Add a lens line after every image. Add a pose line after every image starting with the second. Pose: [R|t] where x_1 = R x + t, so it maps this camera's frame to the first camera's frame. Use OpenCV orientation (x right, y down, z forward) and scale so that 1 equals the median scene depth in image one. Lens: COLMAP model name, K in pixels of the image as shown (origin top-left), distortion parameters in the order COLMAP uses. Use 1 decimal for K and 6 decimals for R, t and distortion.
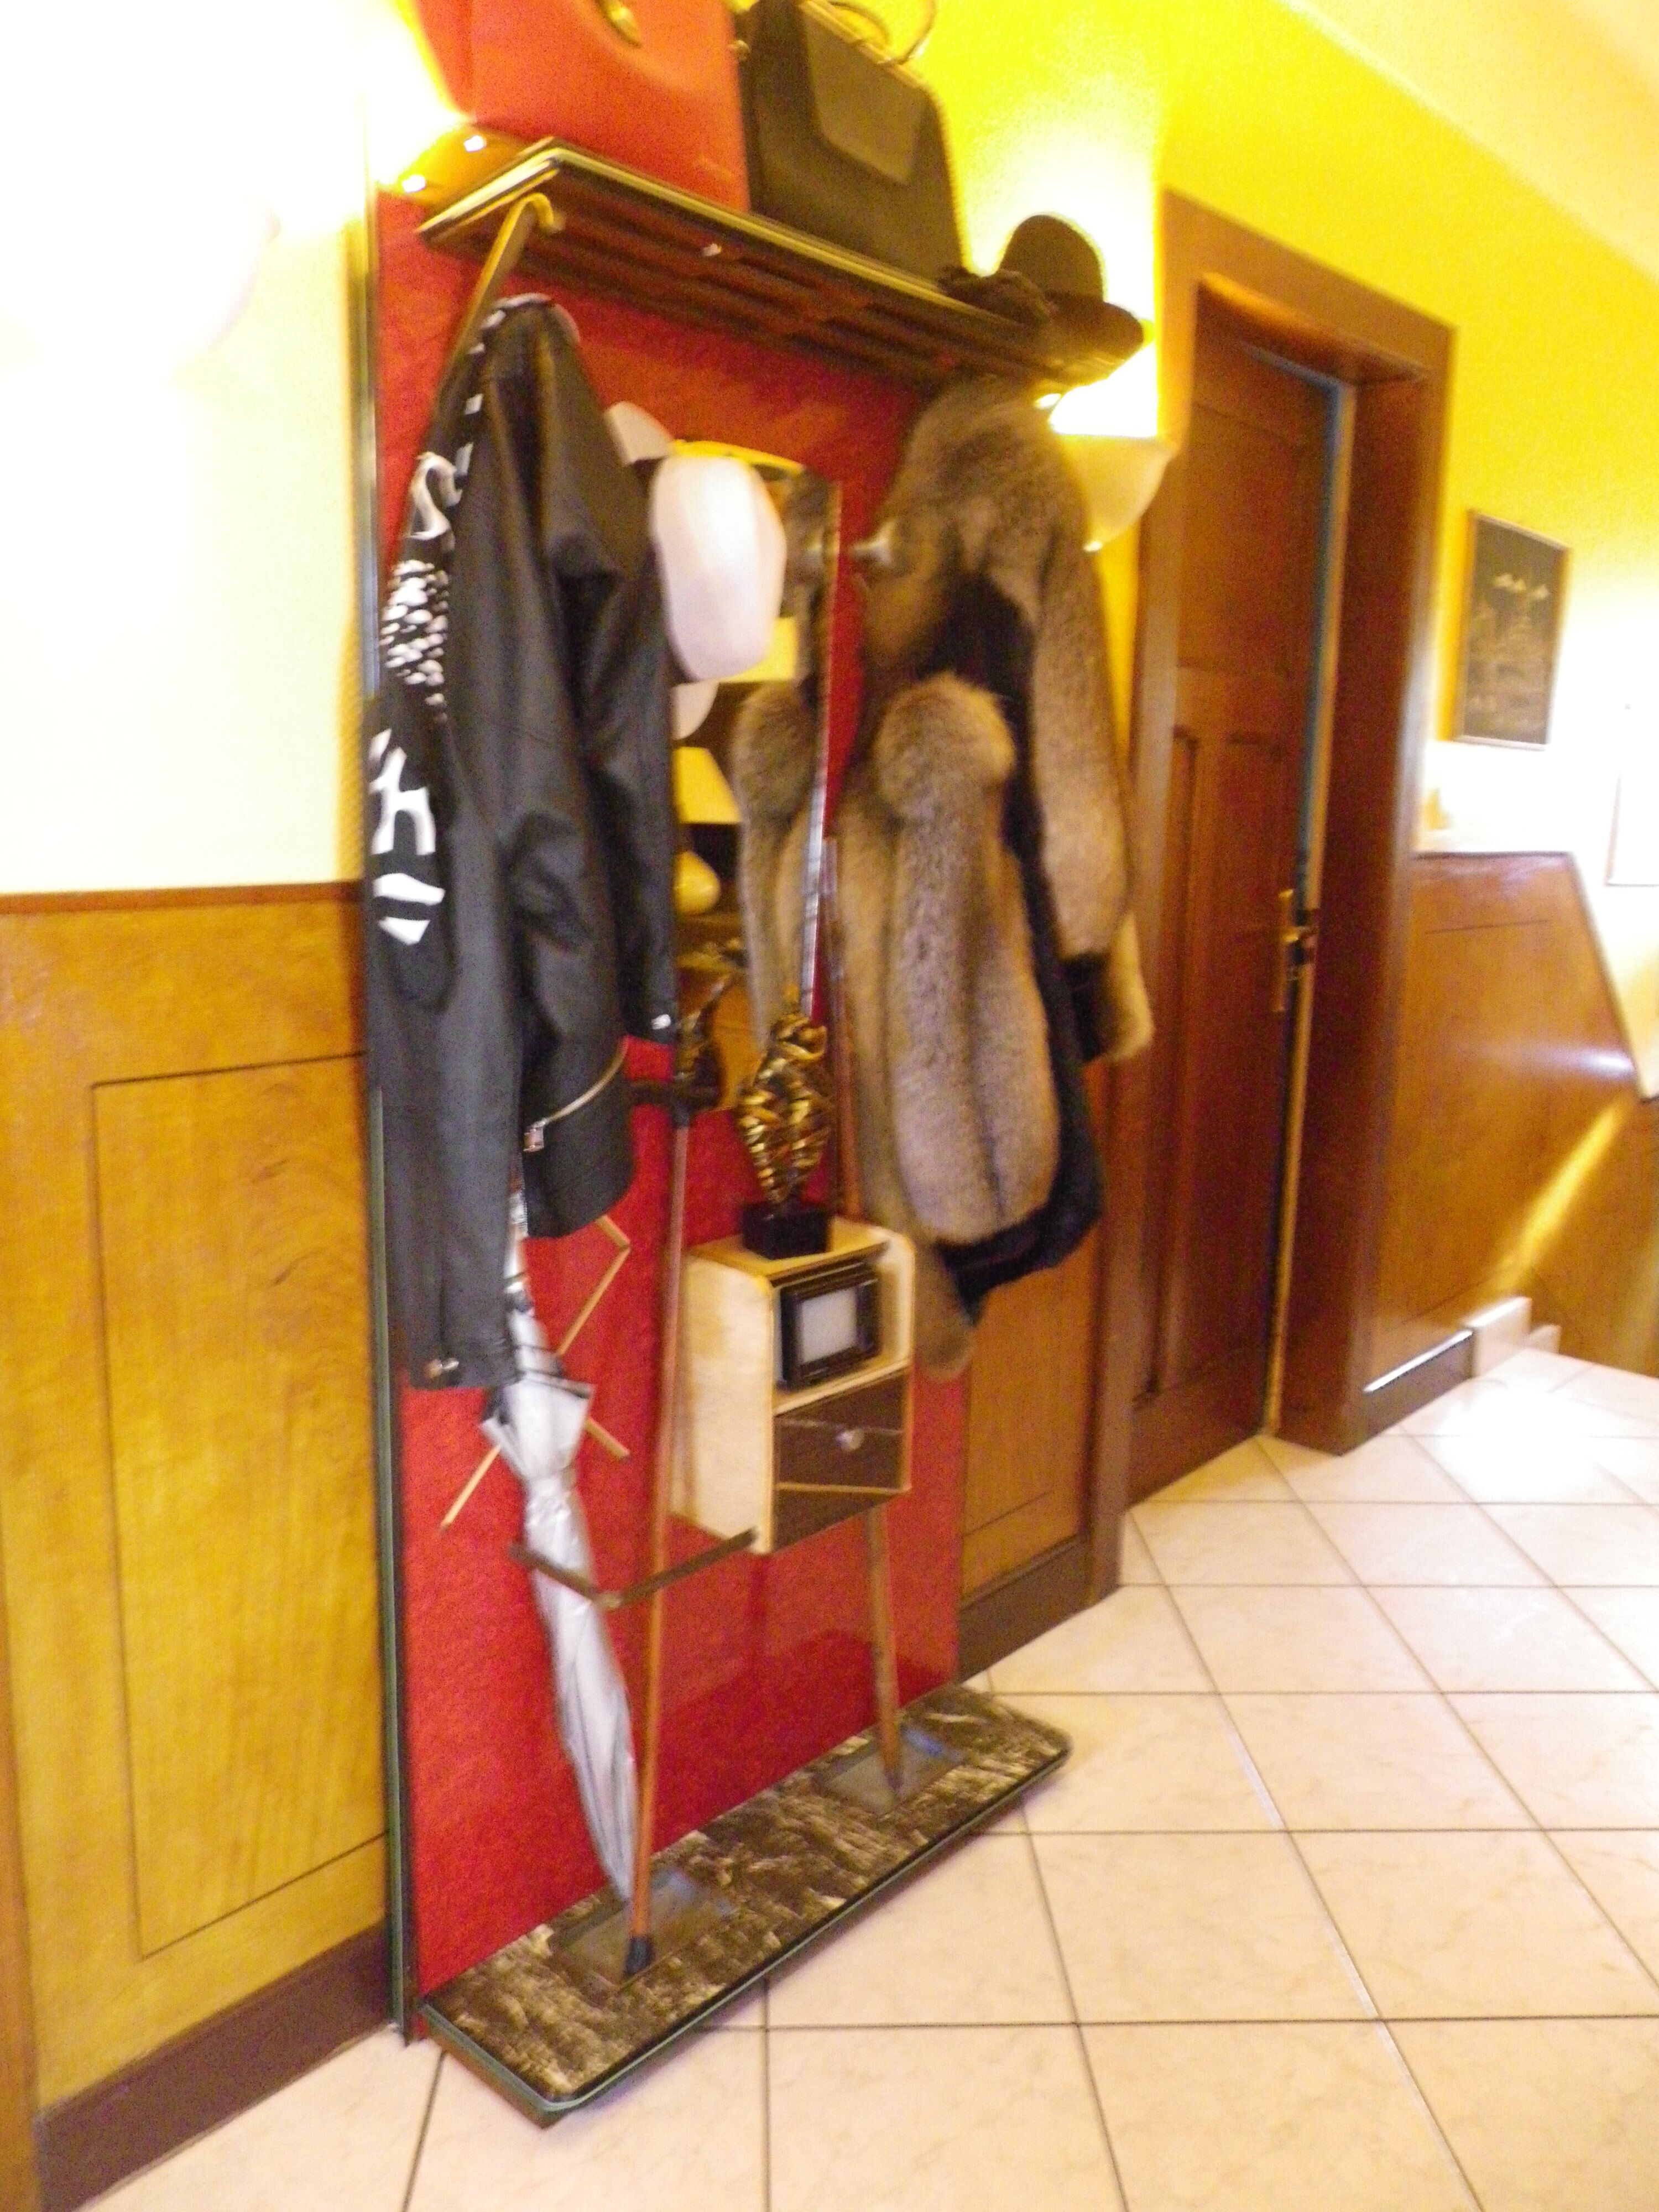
lens RADIAL K [[1677.5, 0, 829.5], [0, 1677.5, 1106.0], [0, 0, 1]] dist [-0.005832, 0.005695]
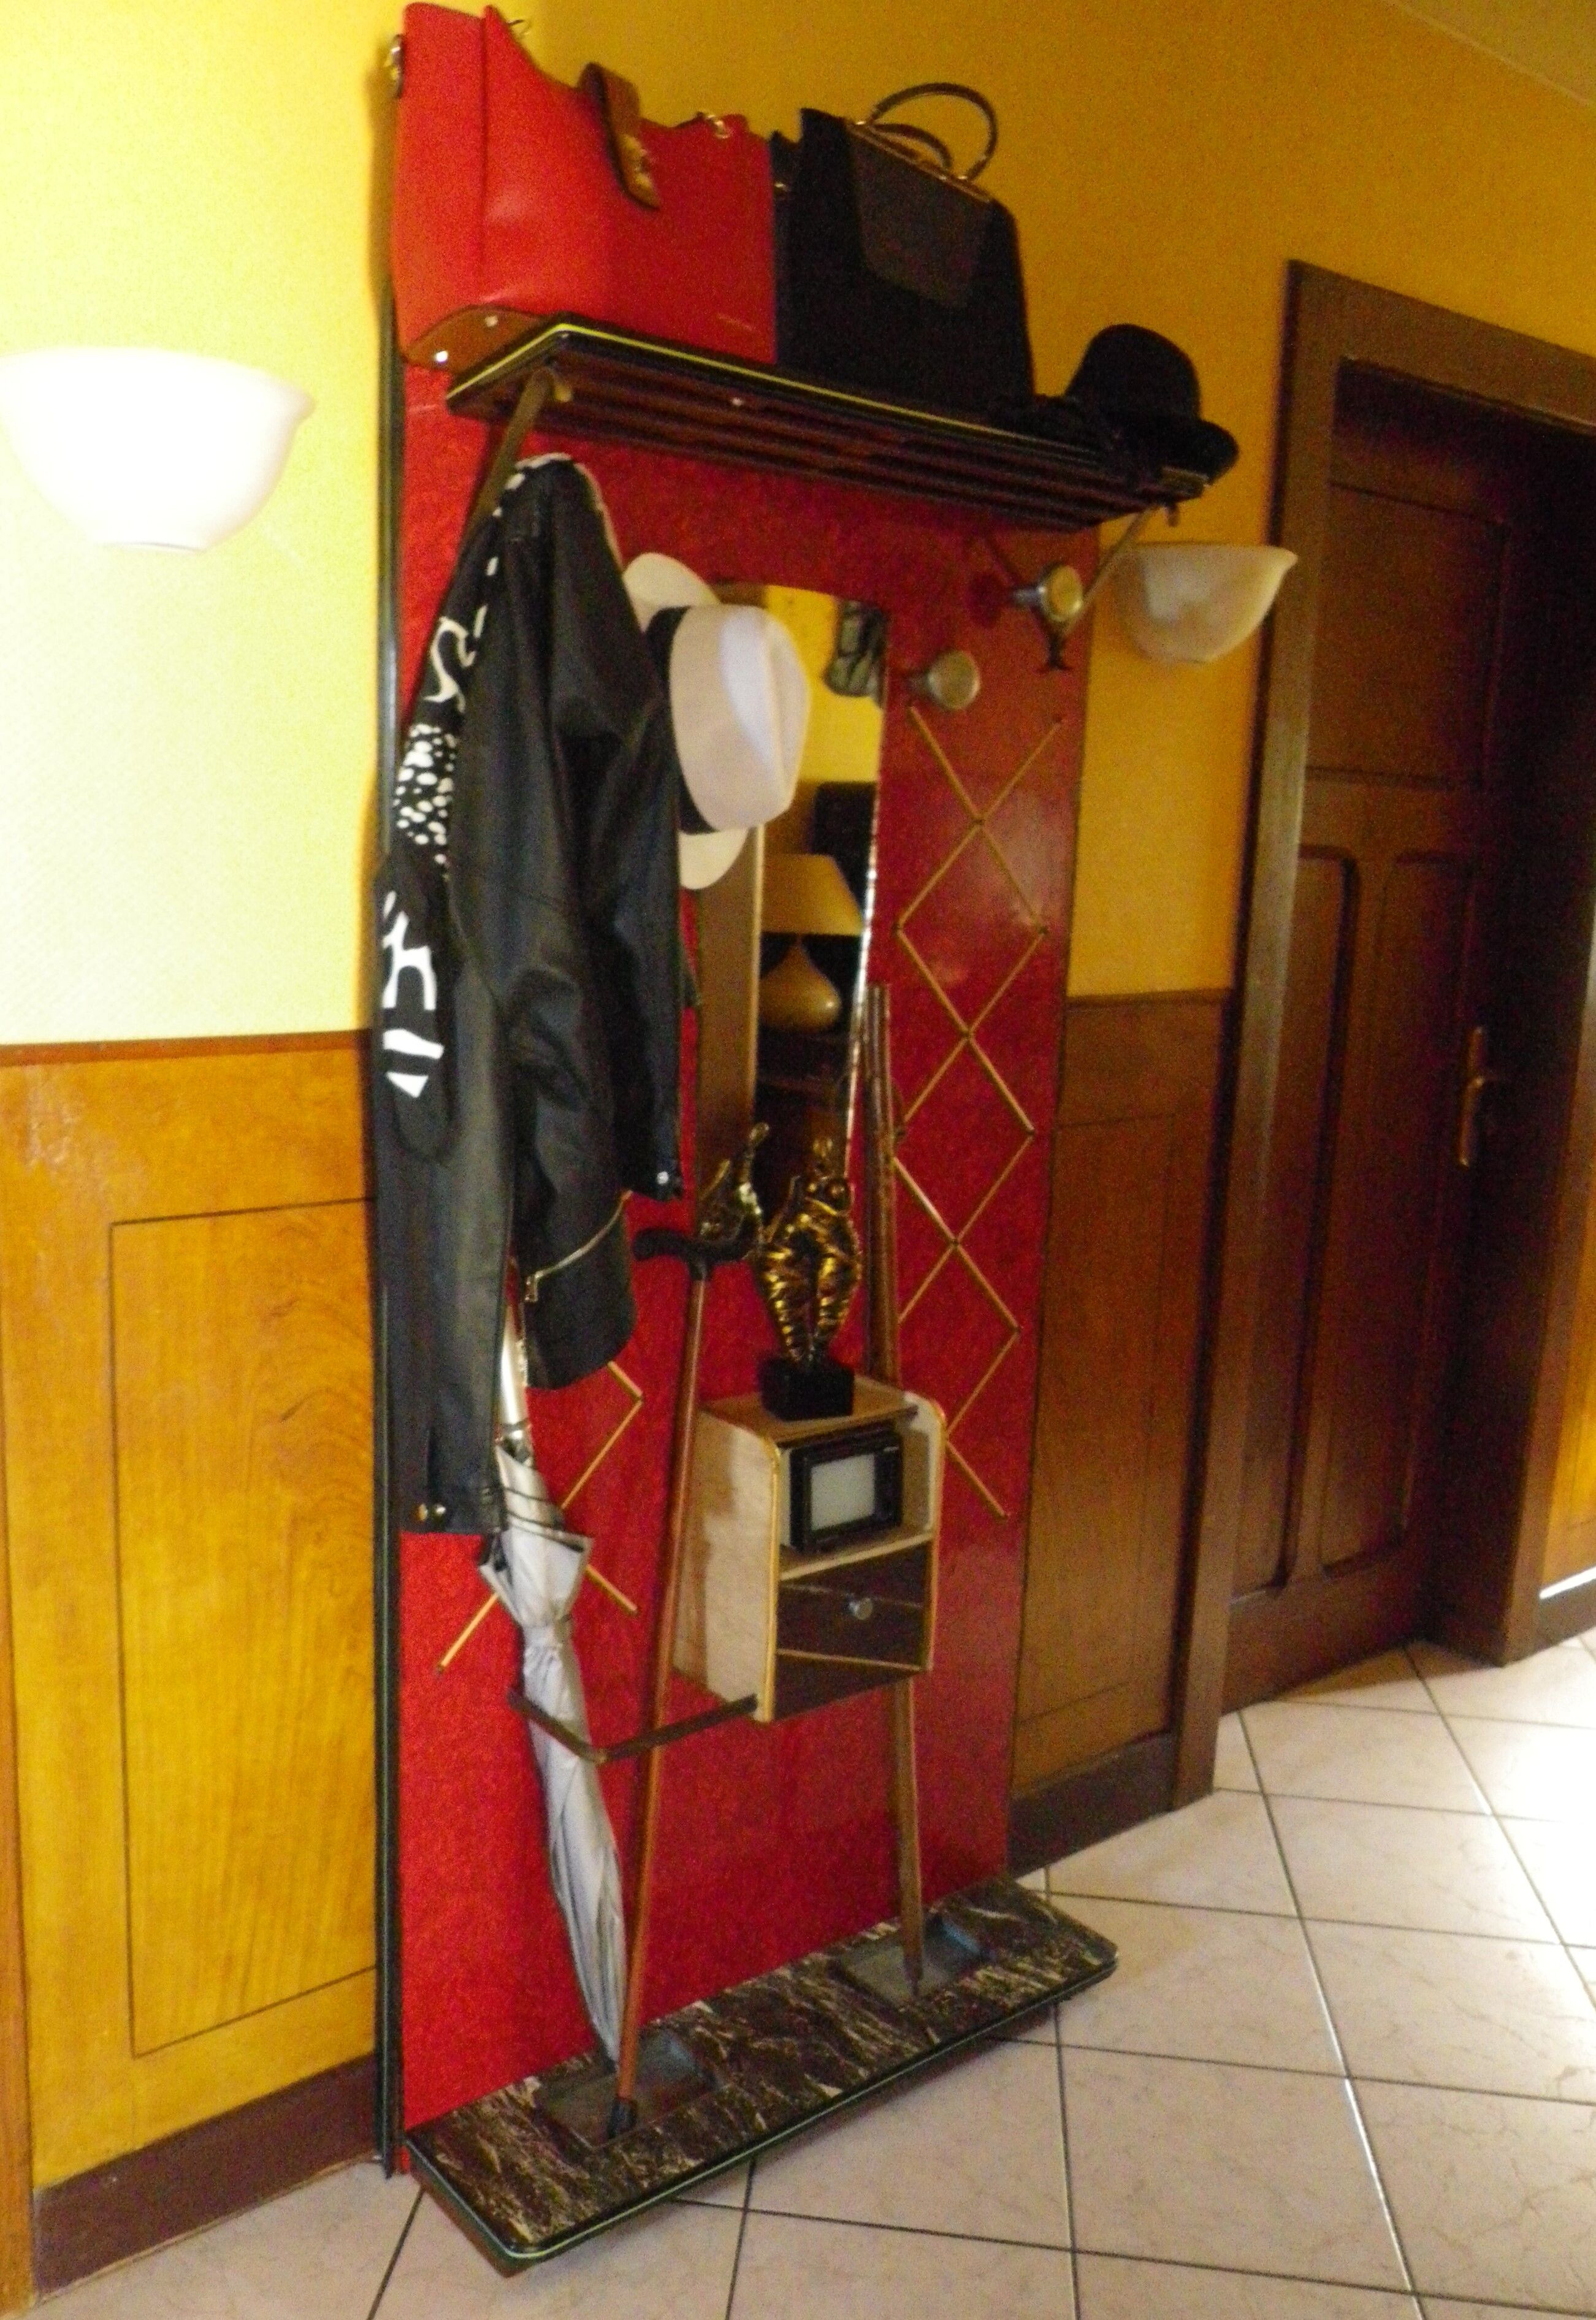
lens RADIAL K [[1855.9, 0, 703.4], [0, 1855.9, 1216.0], [0, 0, 1]] dist [-0.003647, 0.005038]
pose [[0.983202, 0.040937, -0.177872, 0.109199], [-0.040733, 0.999159, 0.004803, -0.031167], [0.177919, 0.002523, 0.984042, -0.067733]]
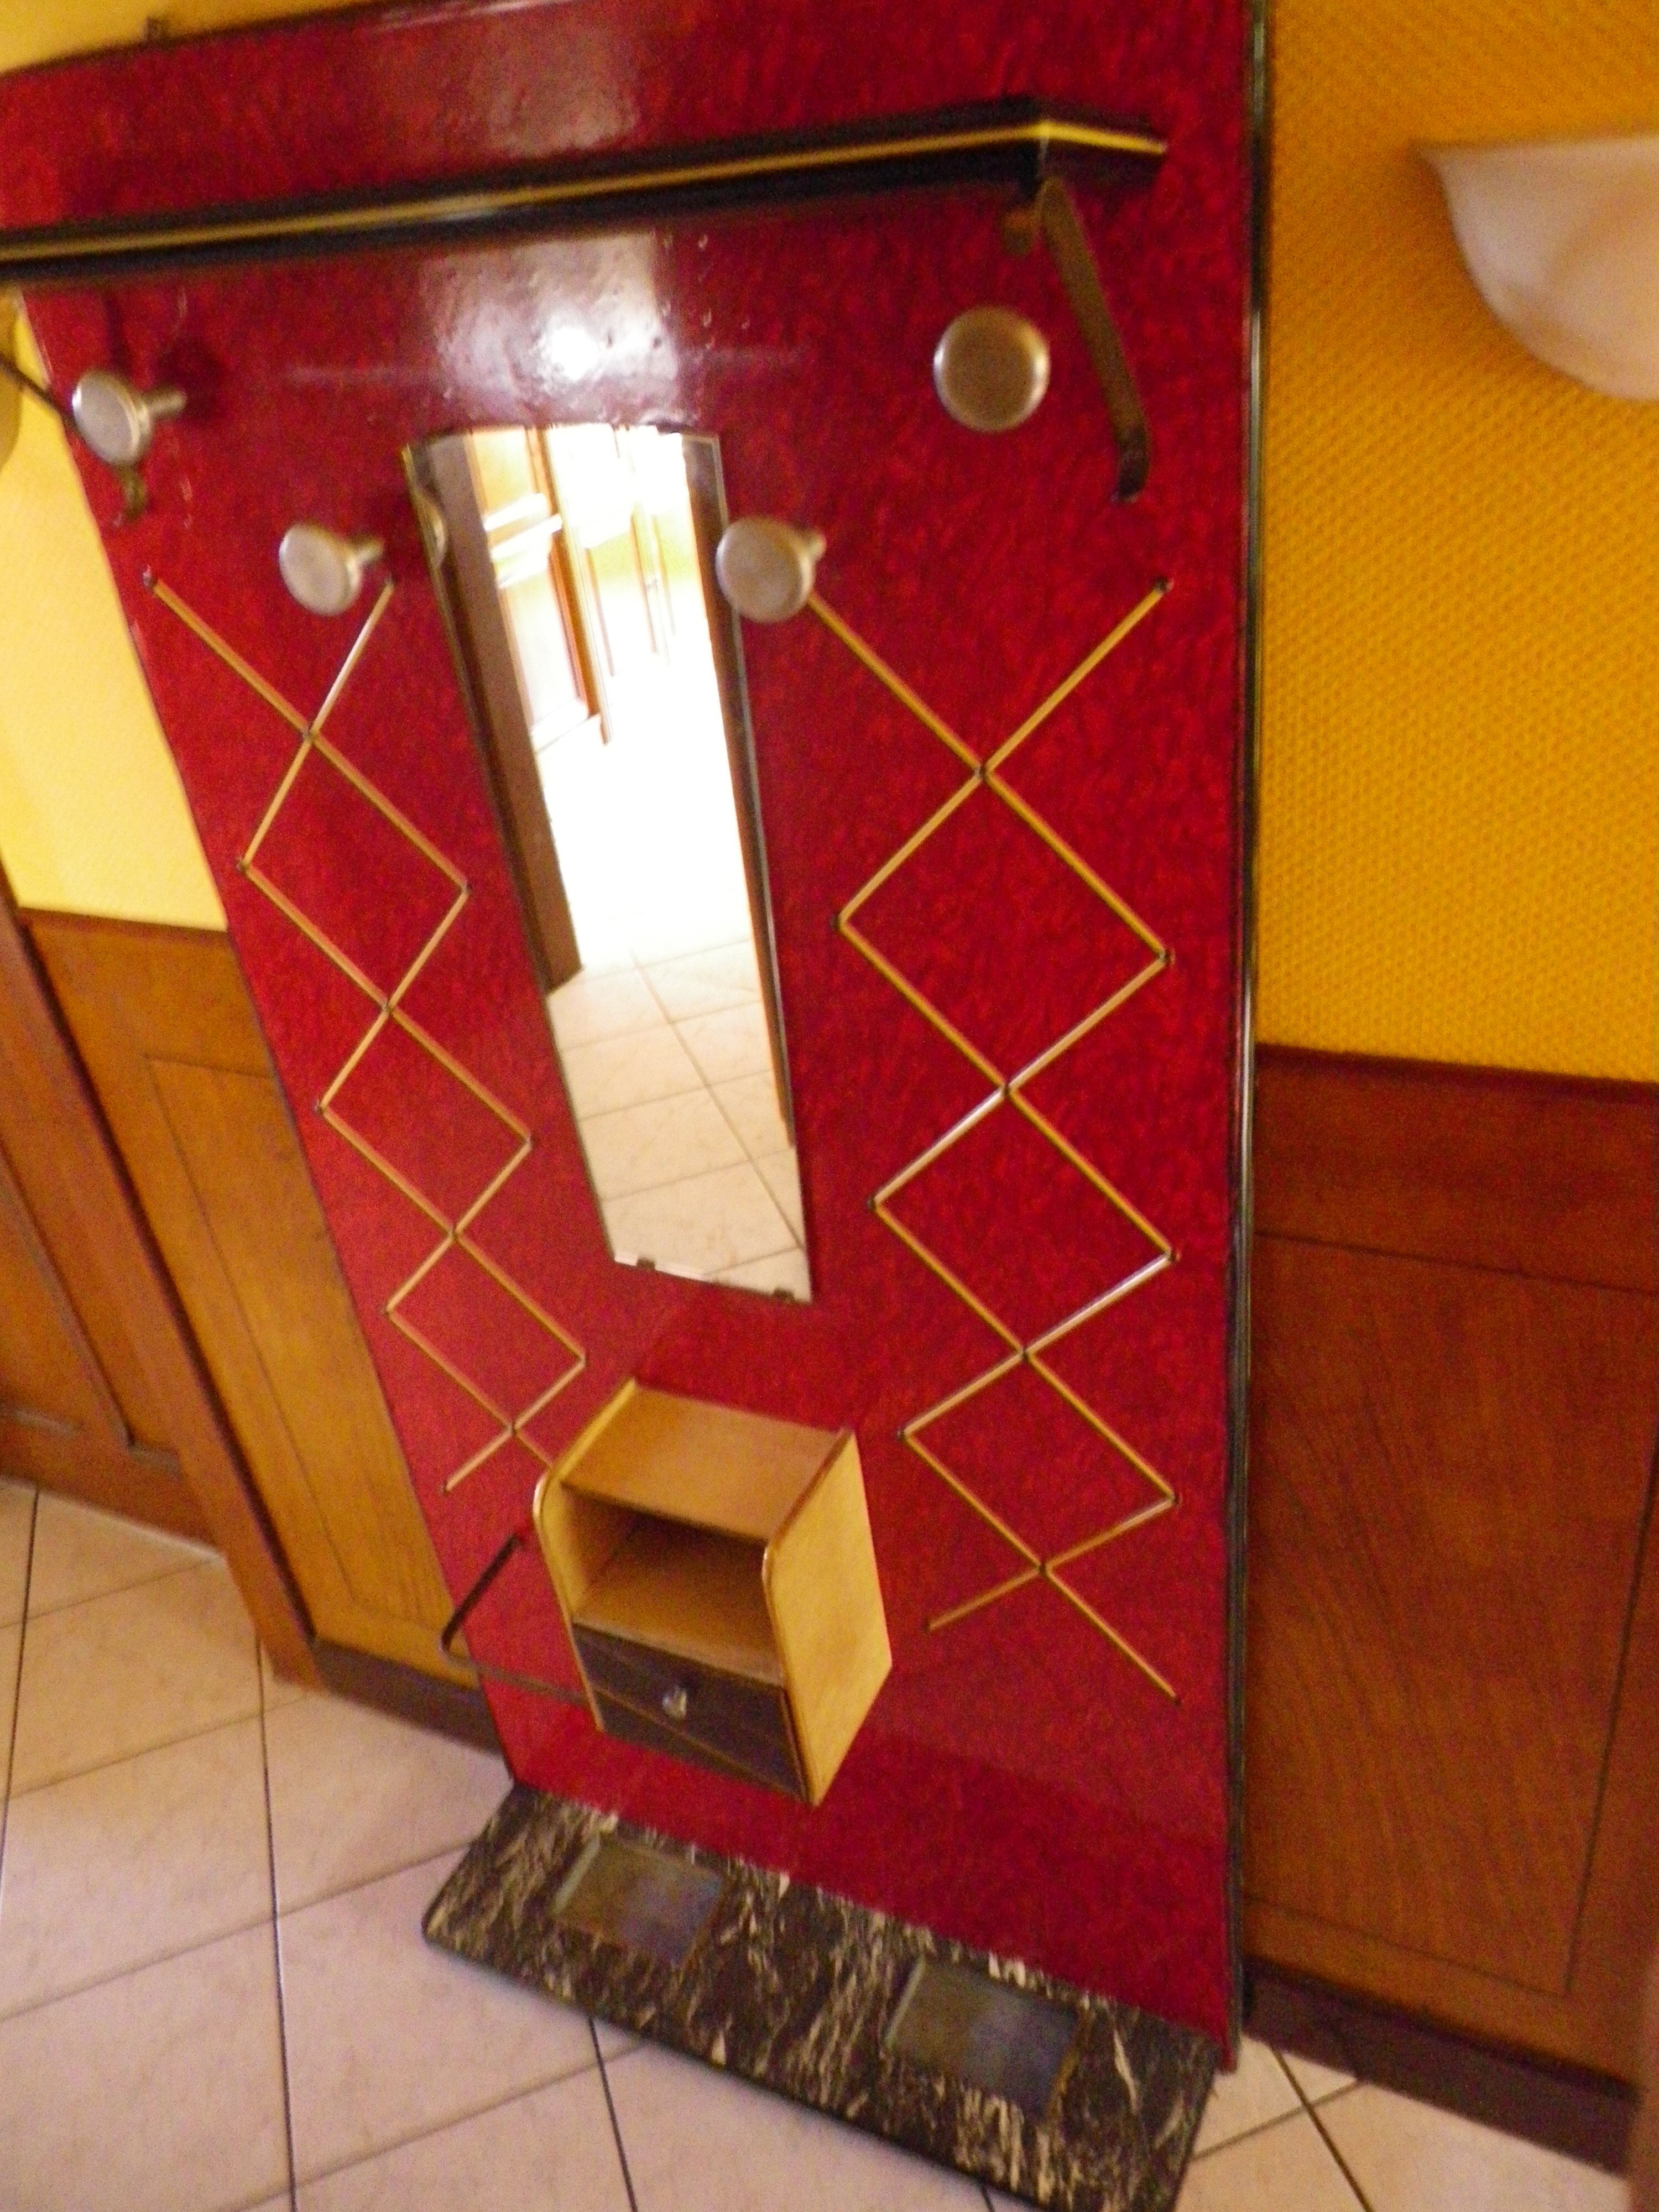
lens RADIAL K [[1677.5, 0, 829.5], [0, 1677.5, 1106.0], [0, 0, 1]] dist [-0.005832, 0.005695]
pose [[0.280335, 0.446013, -0.849991, 0.635923], [-0.047207, 0.890832, 0.451874, -0.461785], [0.958741, -0.086551, 0.270786, 0.935286]]
